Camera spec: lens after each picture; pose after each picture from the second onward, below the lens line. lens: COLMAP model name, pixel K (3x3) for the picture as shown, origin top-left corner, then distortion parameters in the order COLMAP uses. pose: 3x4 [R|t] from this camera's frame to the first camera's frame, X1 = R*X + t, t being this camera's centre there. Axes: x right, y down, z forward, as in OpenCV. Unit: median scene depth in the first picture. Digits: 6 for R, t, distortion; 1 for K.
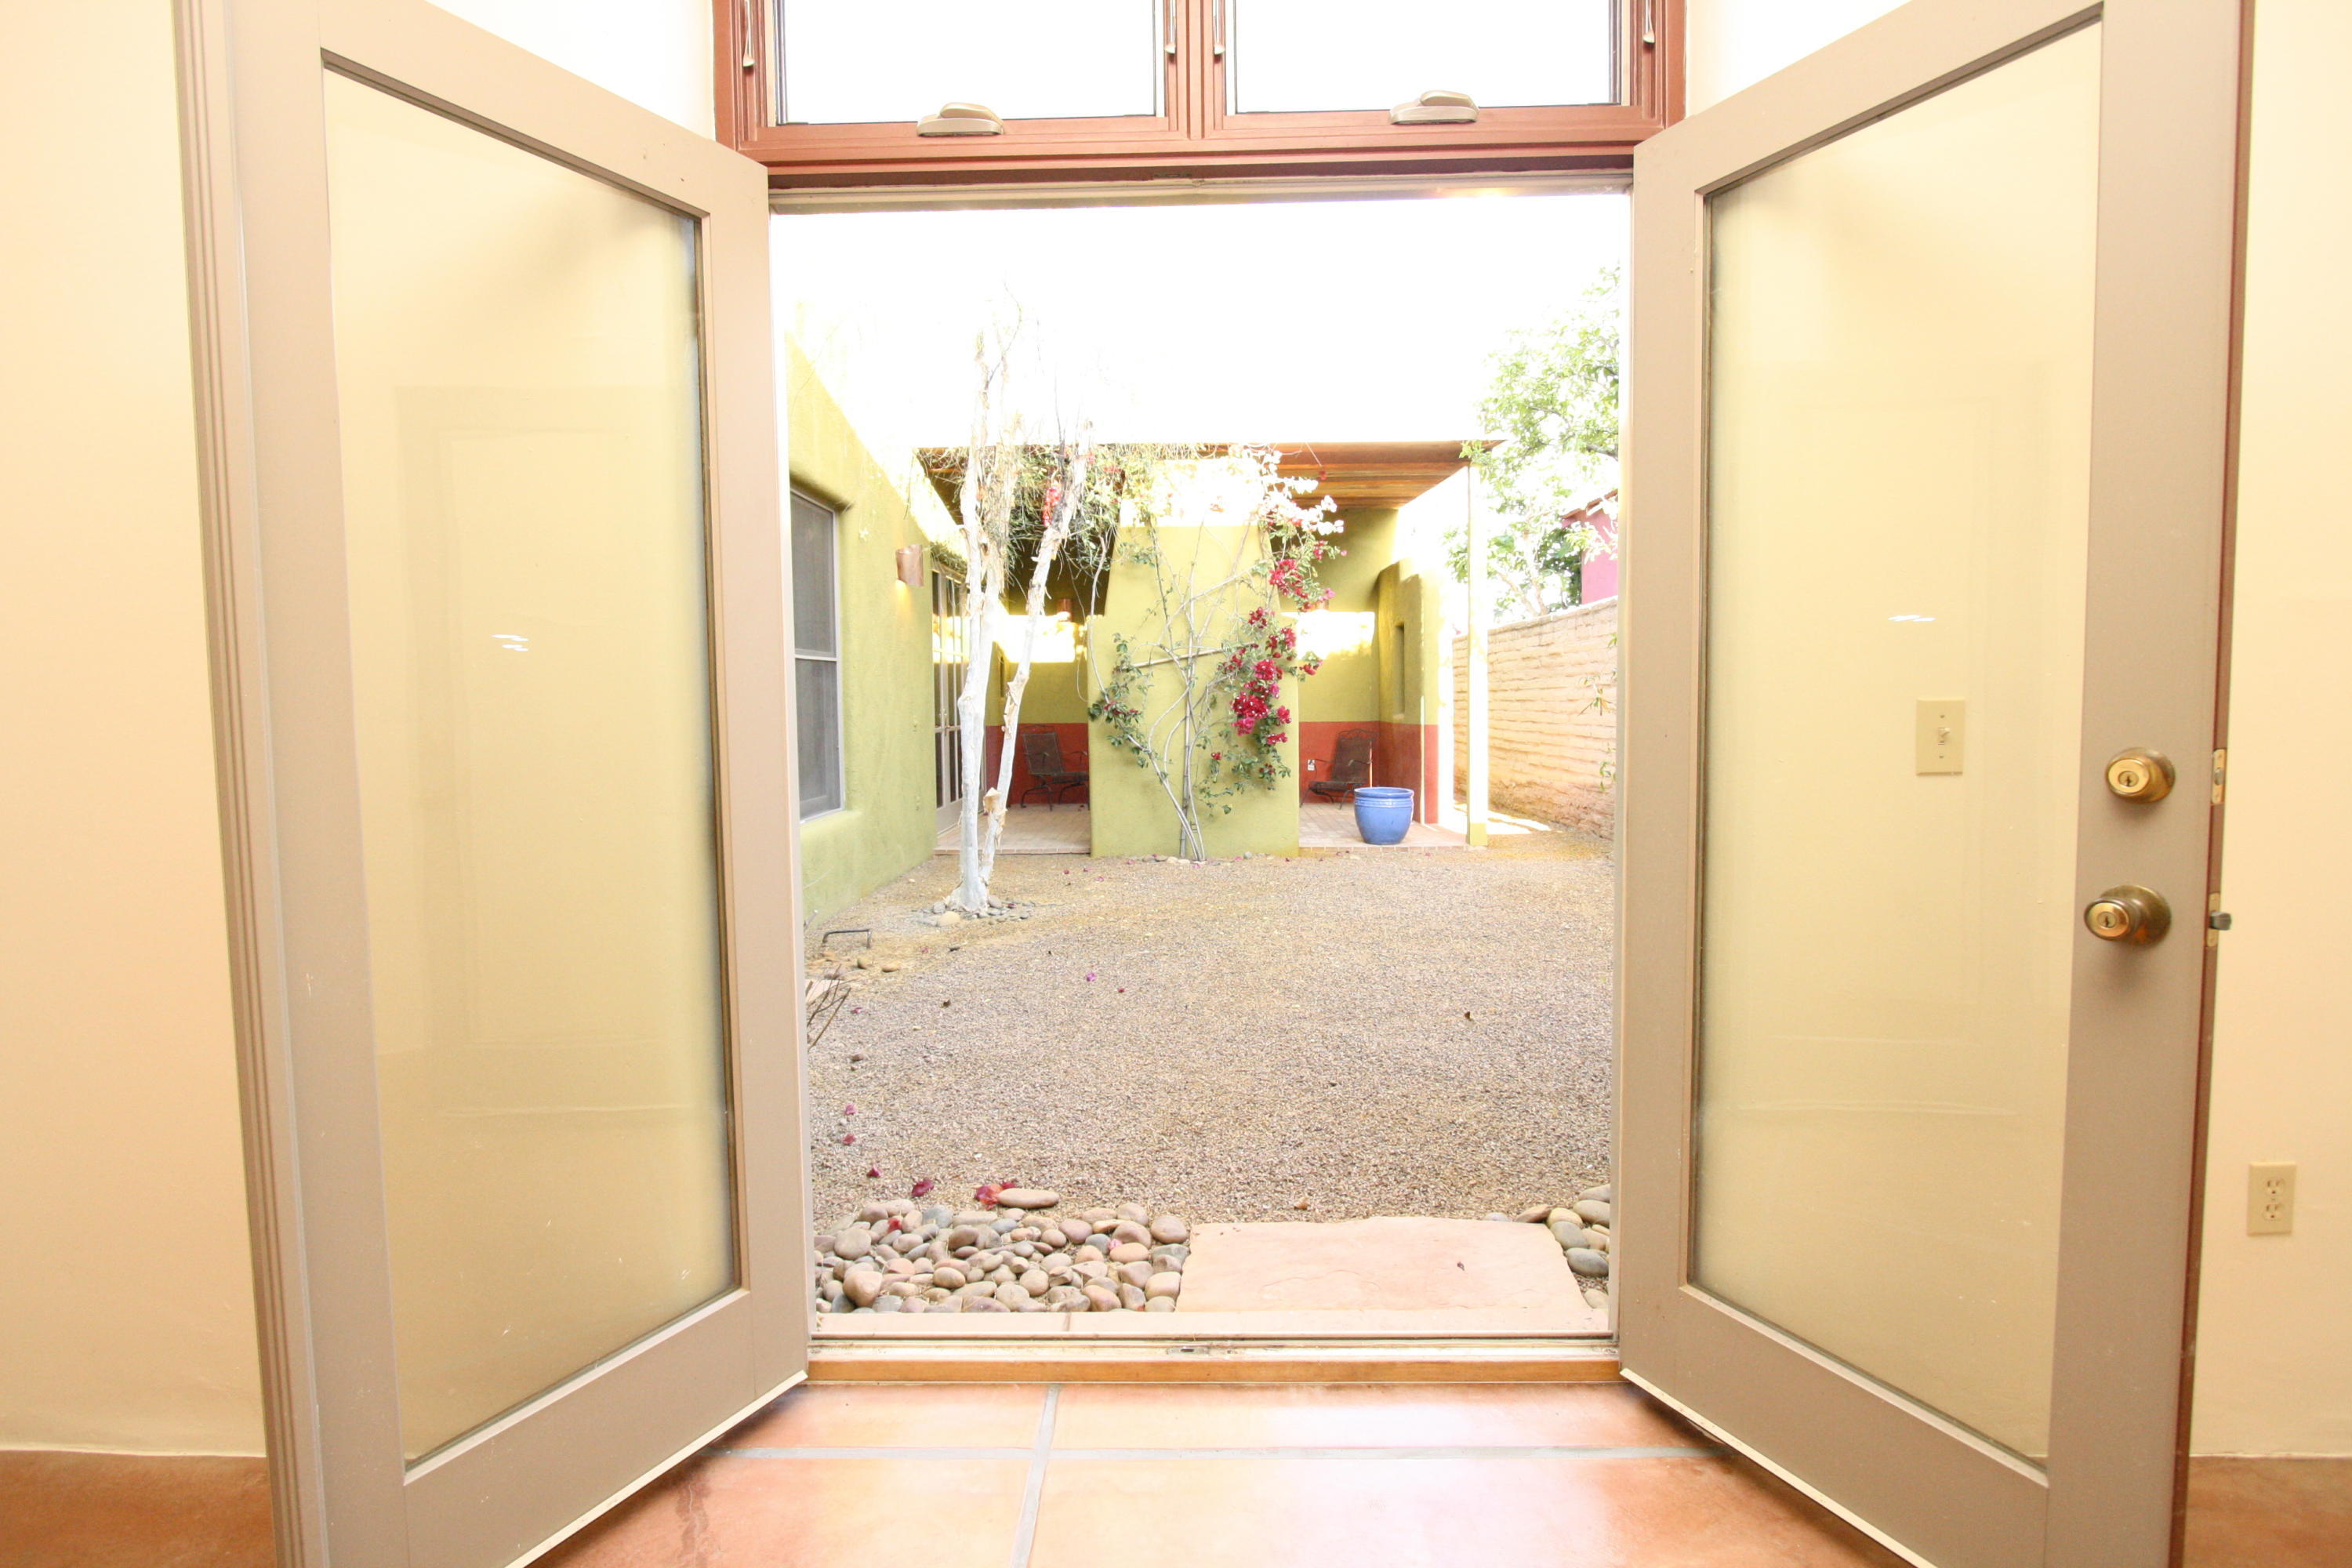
lens RADIAL K [[1098.3, 0, 1175.9], [0, 1098.3, 772.2], [0, 0, 1]] dist [-0.003832, -0.000493]
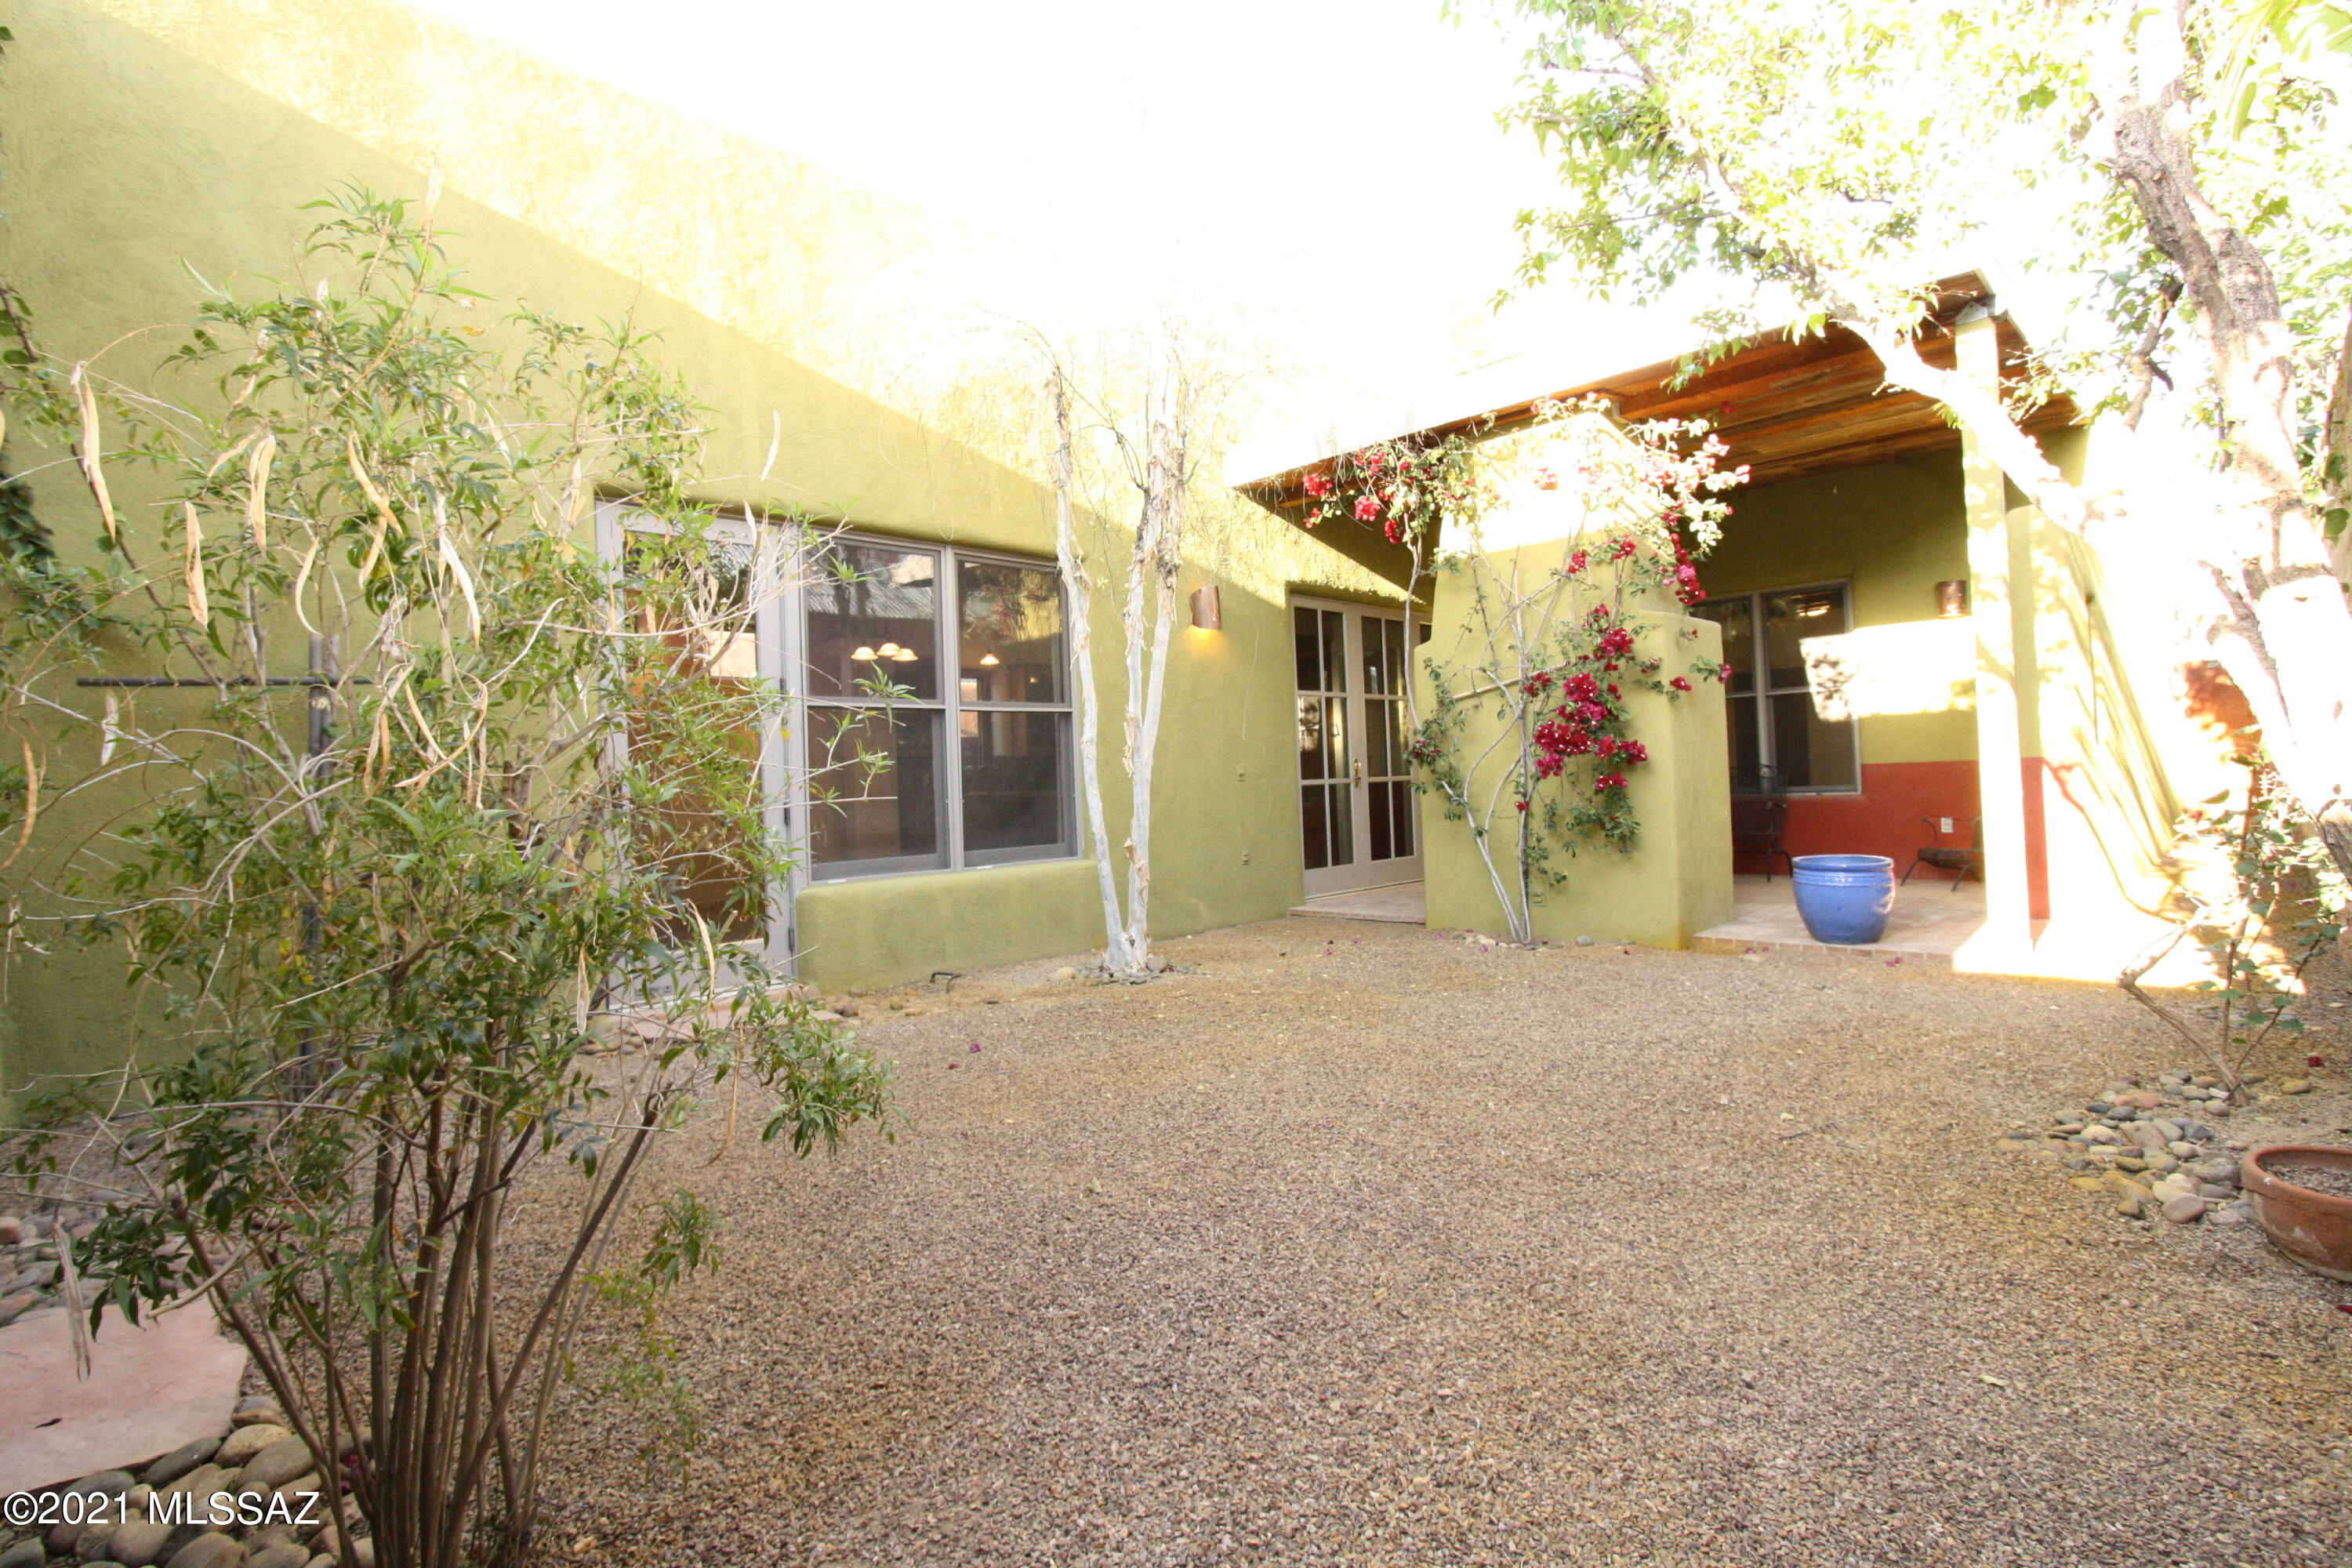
lens RADIAL K [[1098.3, 0, 1175.9], [0, 1098.3, 772.2], [0, 0, 1]] dist [-0.003832, -0.000493]
pose [[0.711155, -0.022253, -0.702683, 0.381345], [-0.017267, 0.998645, -0.049102, 0.003768], [0.702823, 0.047052, 0.709807, 0.271667]]
